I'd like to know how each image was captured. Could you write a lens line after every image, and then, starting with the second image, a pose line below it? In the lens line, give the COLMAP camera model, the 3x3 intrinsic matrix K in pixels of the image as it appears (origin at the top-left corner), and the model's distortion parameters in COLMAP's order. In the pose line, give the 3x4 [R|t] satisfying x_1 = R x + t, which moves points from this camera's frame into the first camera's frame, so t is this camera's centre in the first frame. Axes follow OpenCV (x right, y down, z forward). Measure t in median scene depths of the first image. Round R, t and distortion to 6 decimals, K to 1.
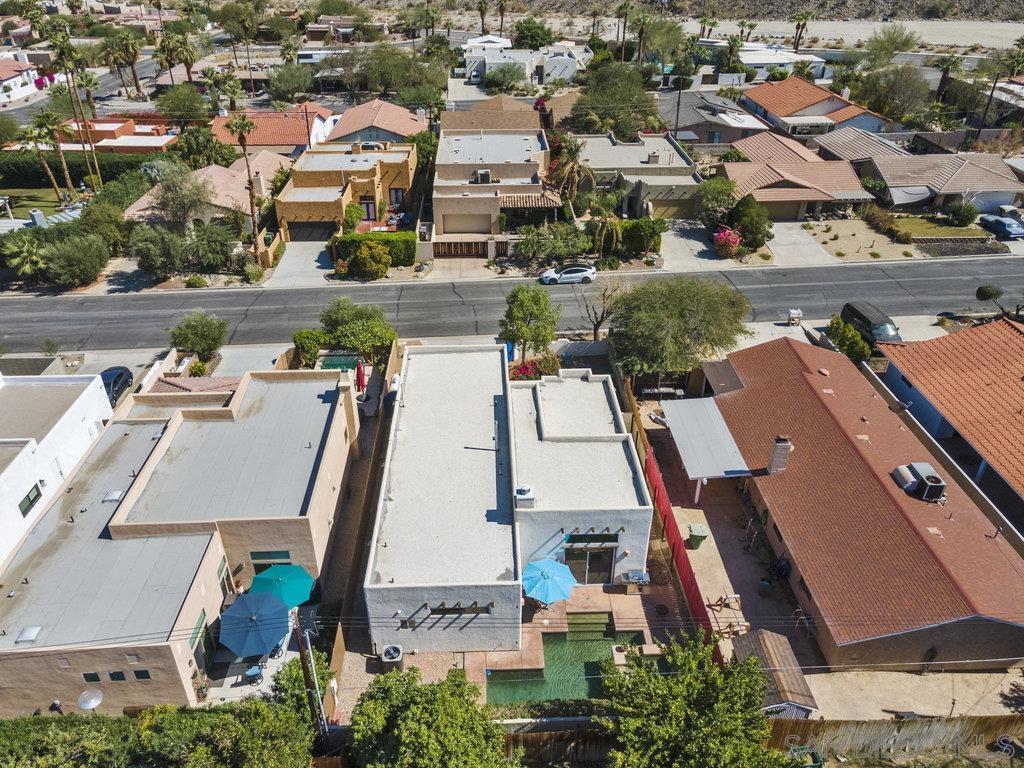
lens RADIAL K [[728.1, 0, 512.5], [0, 728.1, 380.9], [0, 0, 1]] dist [0.041762, 0.000125]
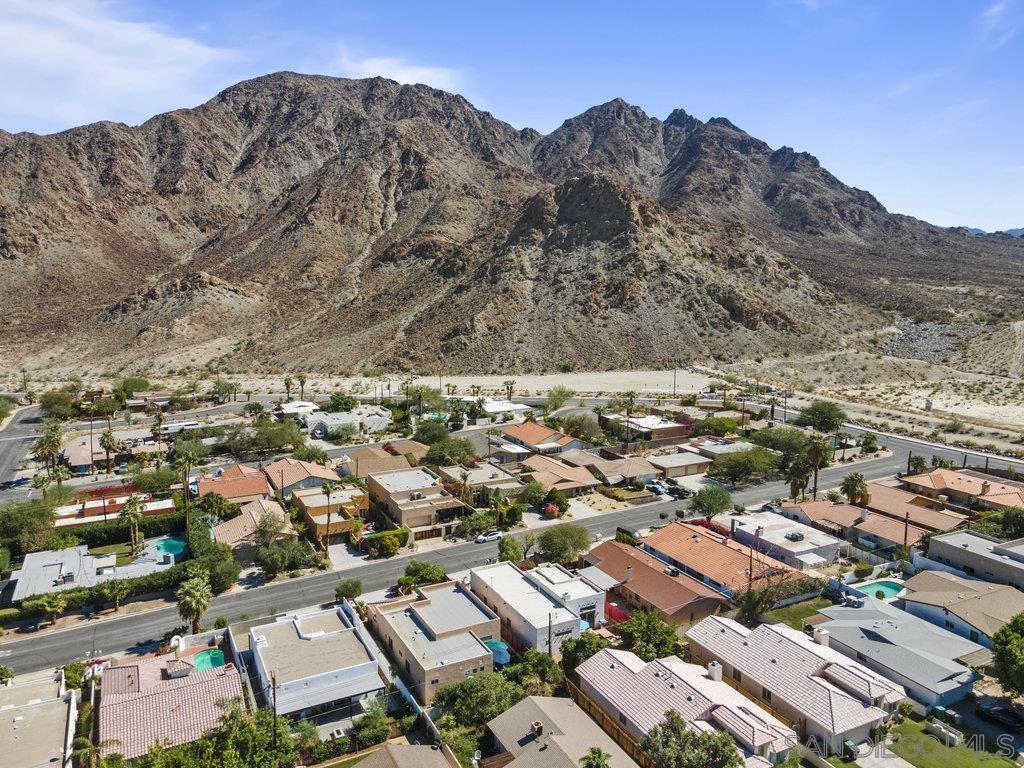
lens RADIAL K [[728.1, 0, 513.9], [0, 728.1, 386.3], [0, 0, 1]] dist [0.041762, 0.000125]
pose [[0.902735, -0.062790, 0.425589, -0.623744], [0.223926, 0.913290, -0.340234, 0.156102], [-0.367323, 0.402442, 0.838519, -0.783068]]
